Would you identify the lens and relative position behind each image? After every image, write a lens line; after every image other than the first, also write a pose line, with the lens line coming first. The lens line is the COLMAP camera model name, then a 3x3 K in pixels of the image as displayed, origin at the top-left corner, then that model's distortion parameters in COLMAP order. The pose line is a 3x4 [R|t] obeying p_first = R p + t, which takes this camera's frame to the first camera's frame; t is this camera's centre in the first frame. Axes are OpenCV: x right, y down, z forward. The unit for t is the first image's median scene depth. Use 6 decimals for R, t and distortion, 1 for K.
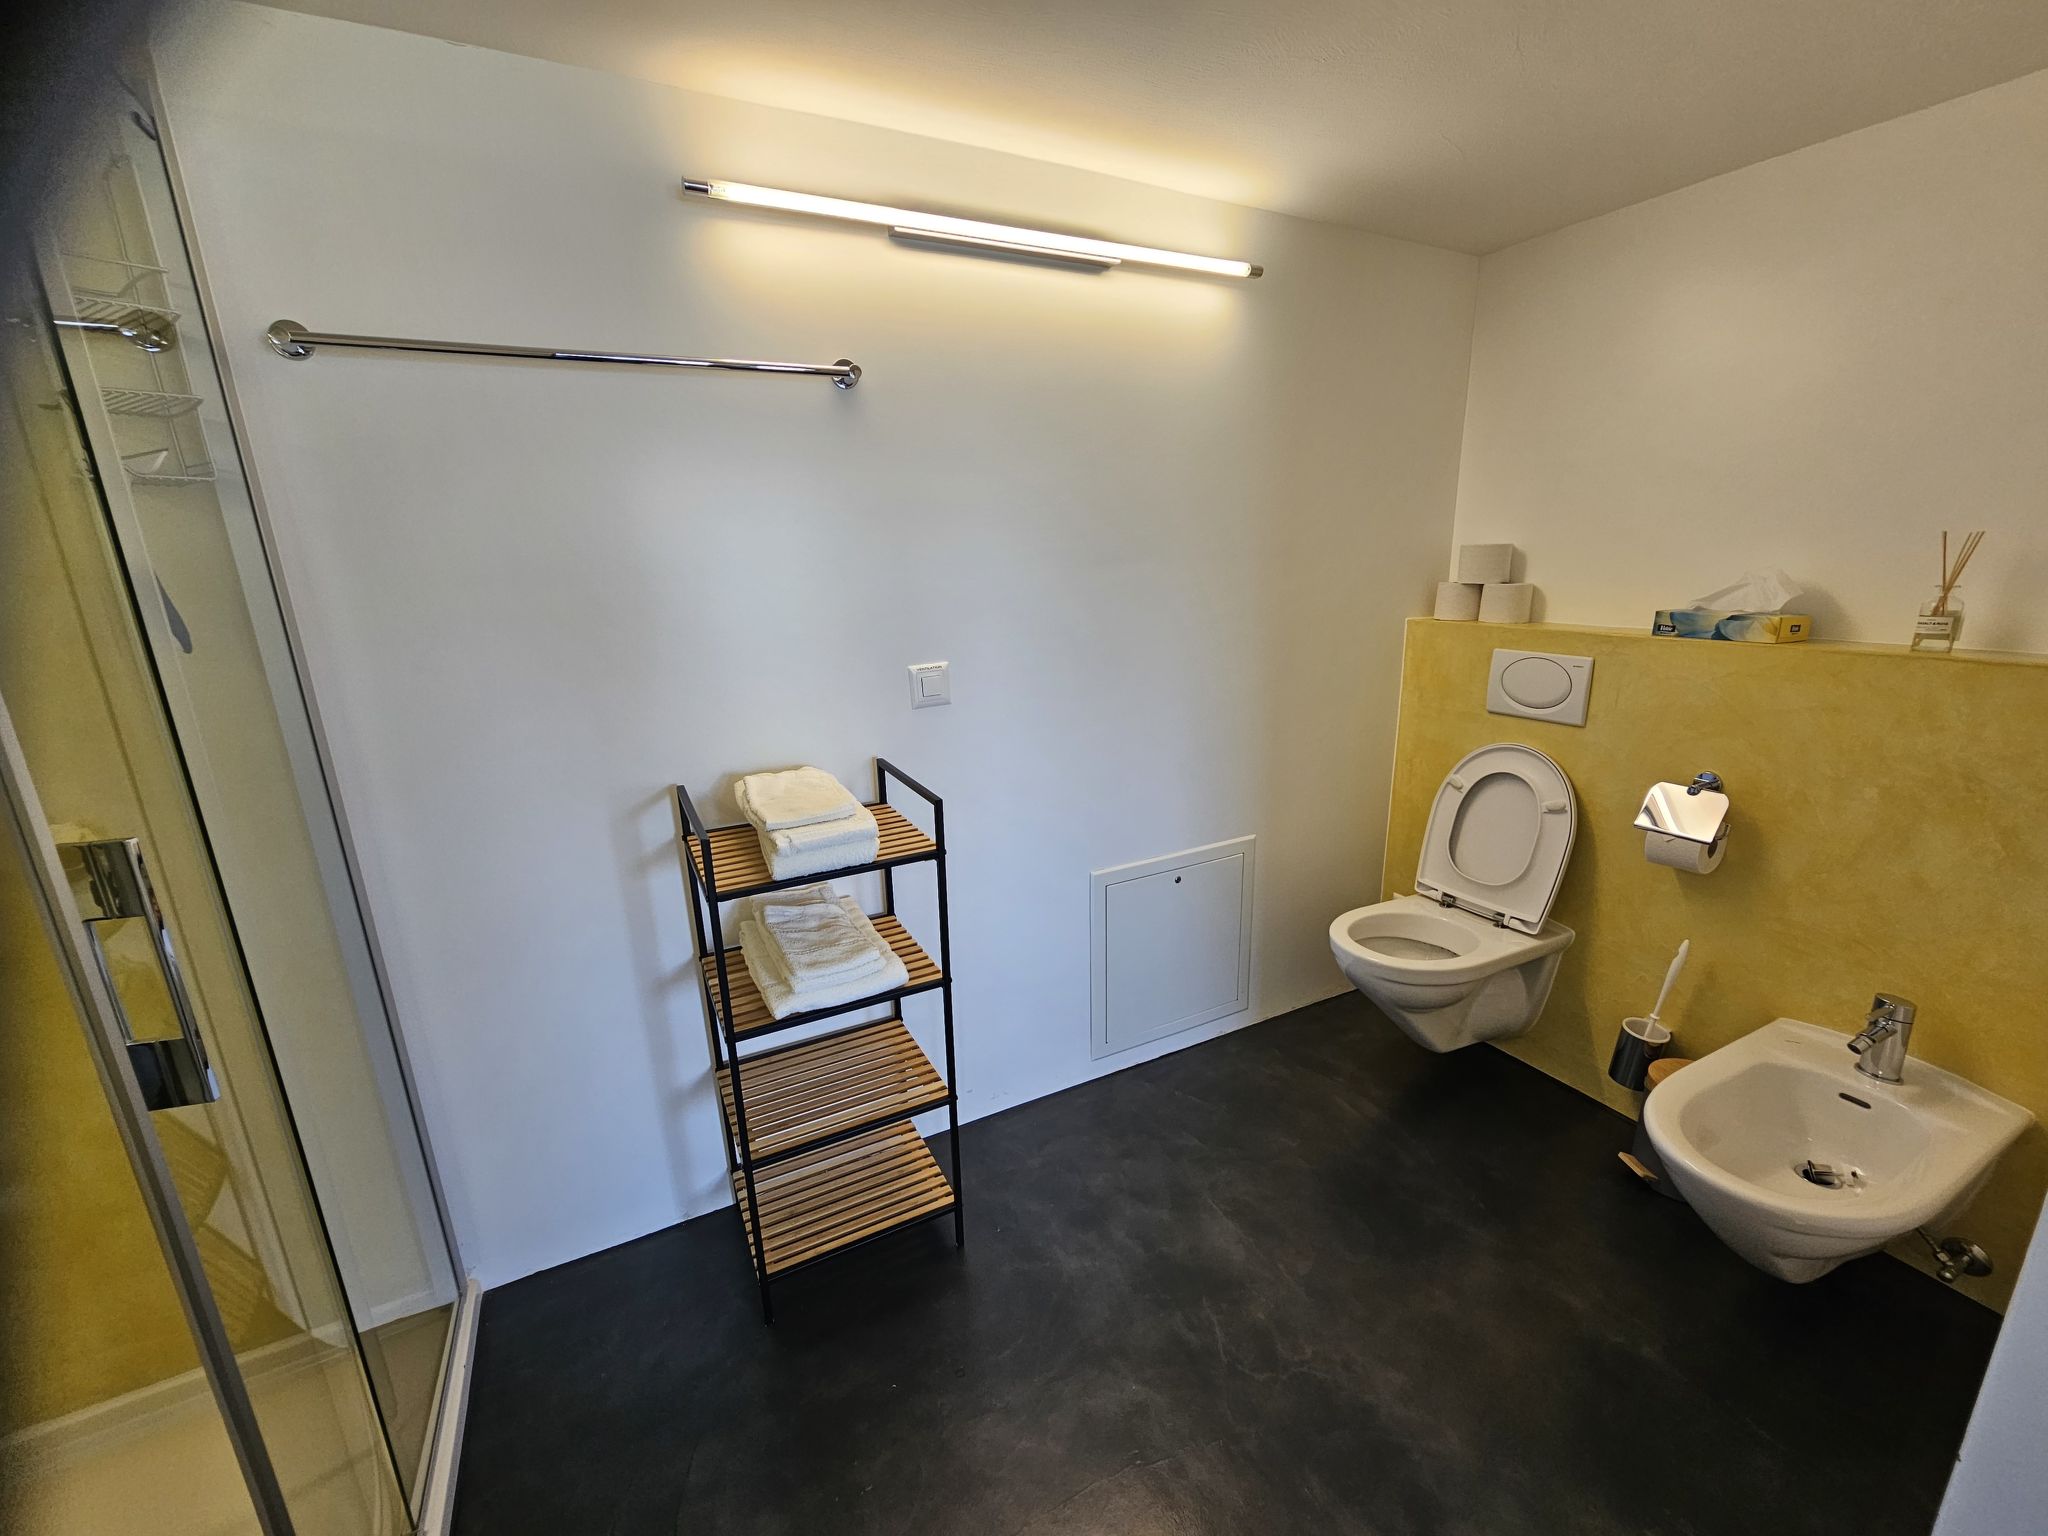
lens RADIAL K [[839.7, 0, 1031.0], [0, 839.7, 787.4], [0, 0, 1]] dist [0.001708, -0.000380]
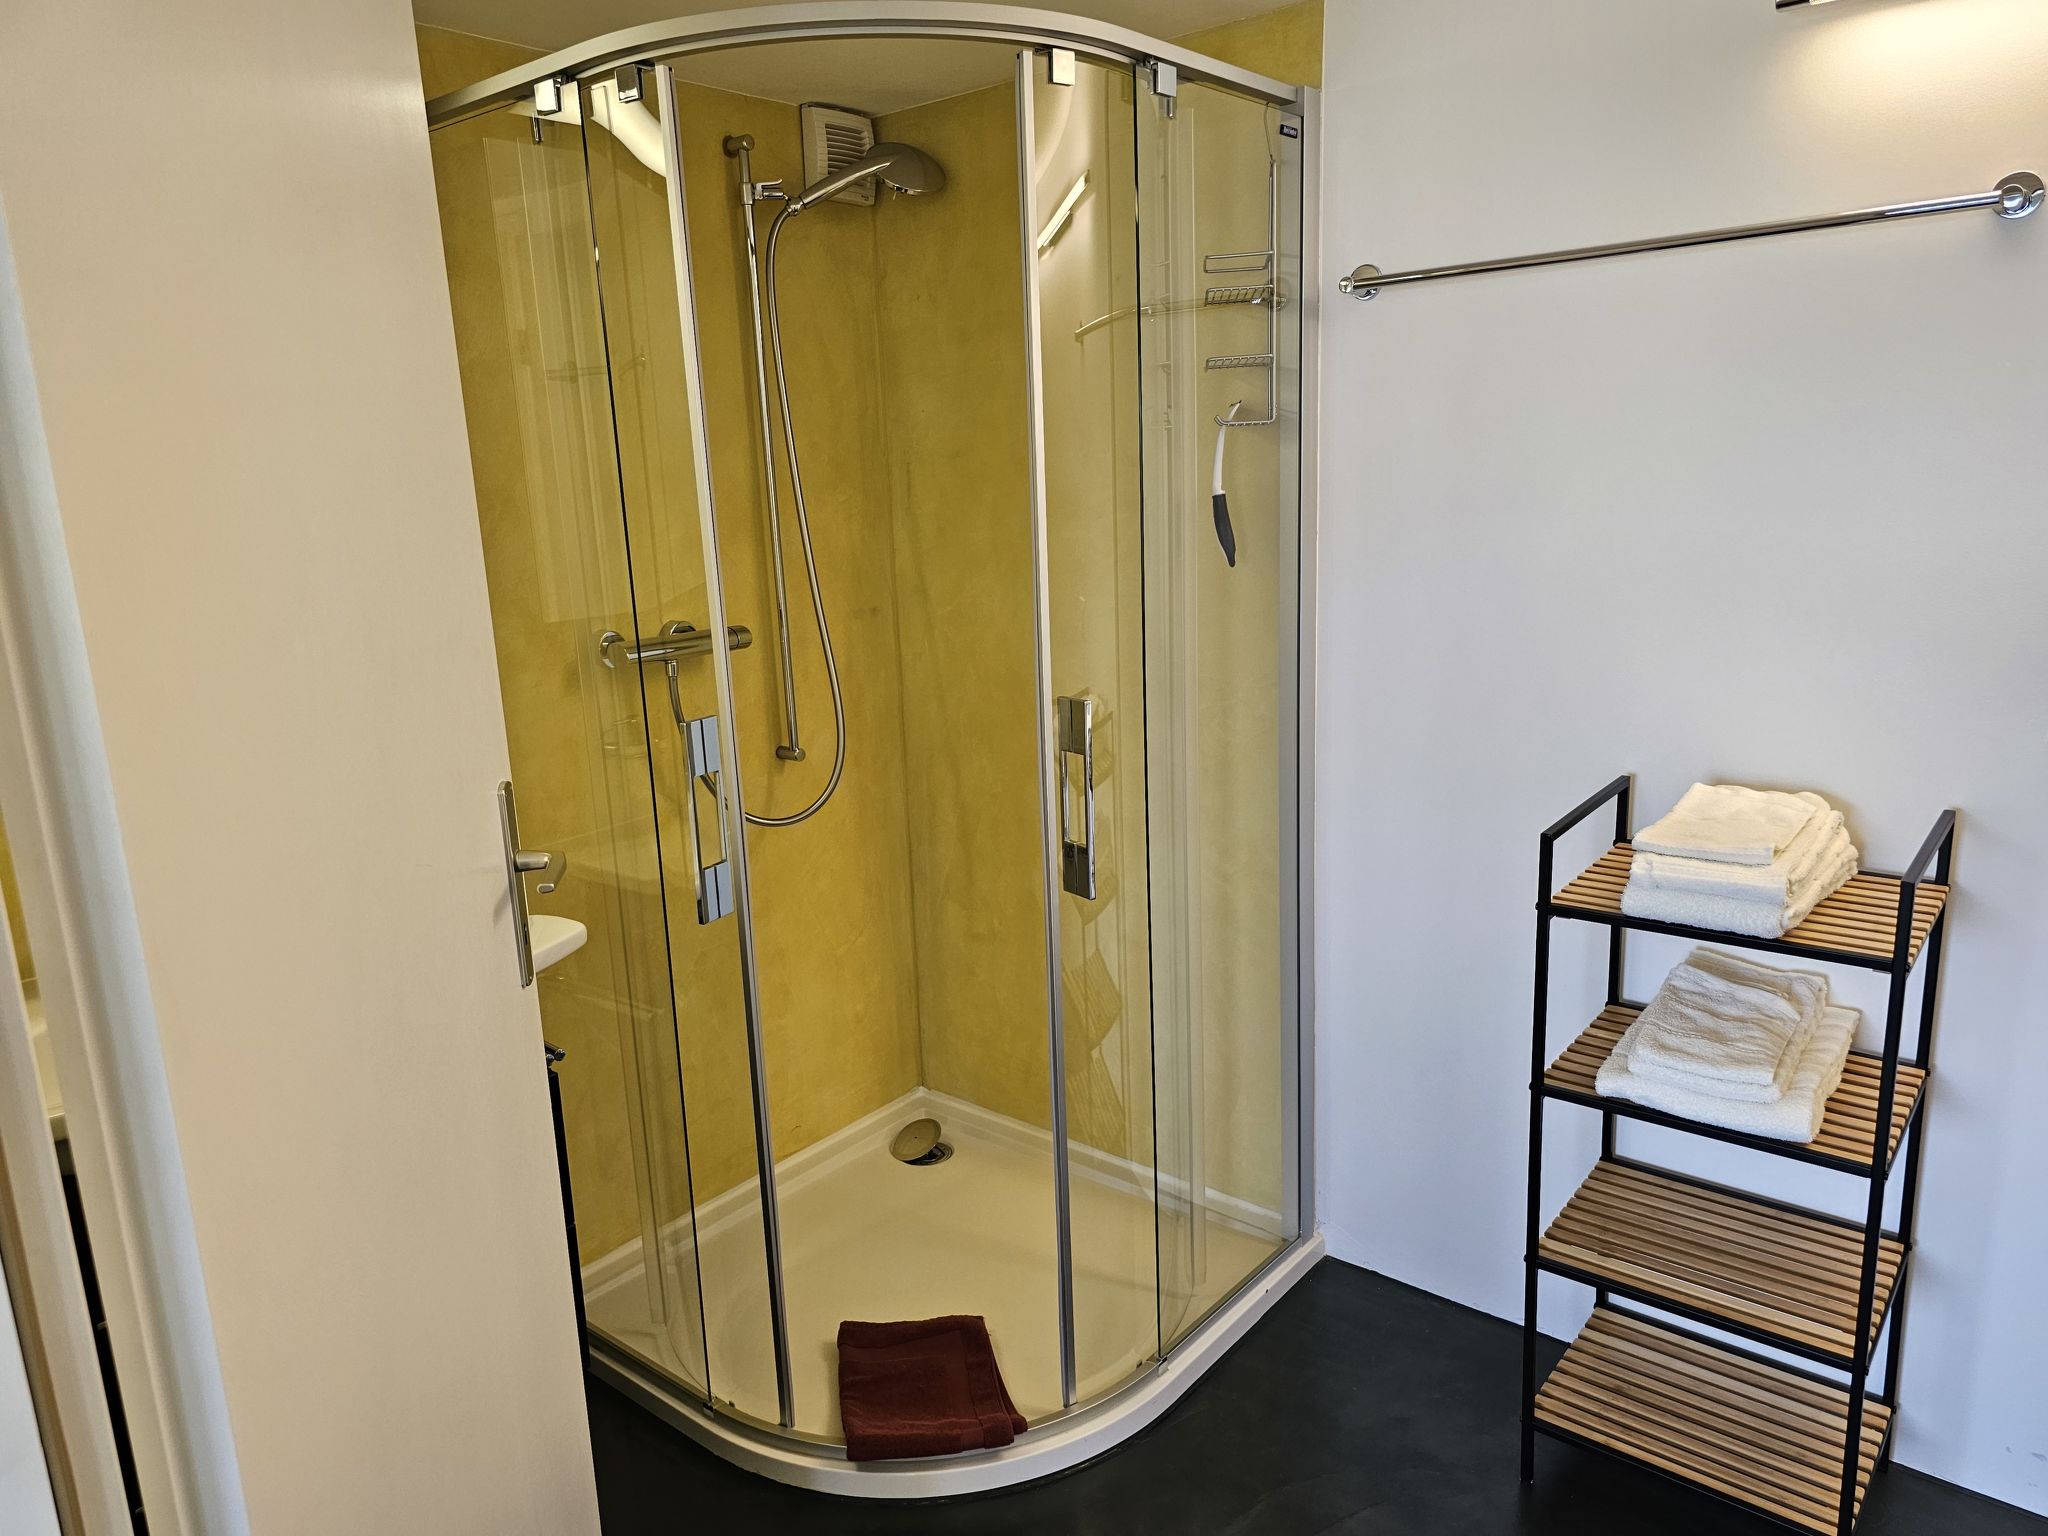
lens RADIAL K [[1376.1, 0, 1031.5], [0, 1376.1, 760.4], [0, 0, 1]] dist [-0.003747, -0.000932]
pose [[0.395213, 0.207717, -0.894796, 0.548952], [-0.221304, 0.966937, 0.126718, -0.060391], [0.891533, 0.147941, 0.428114, -0.034660]]
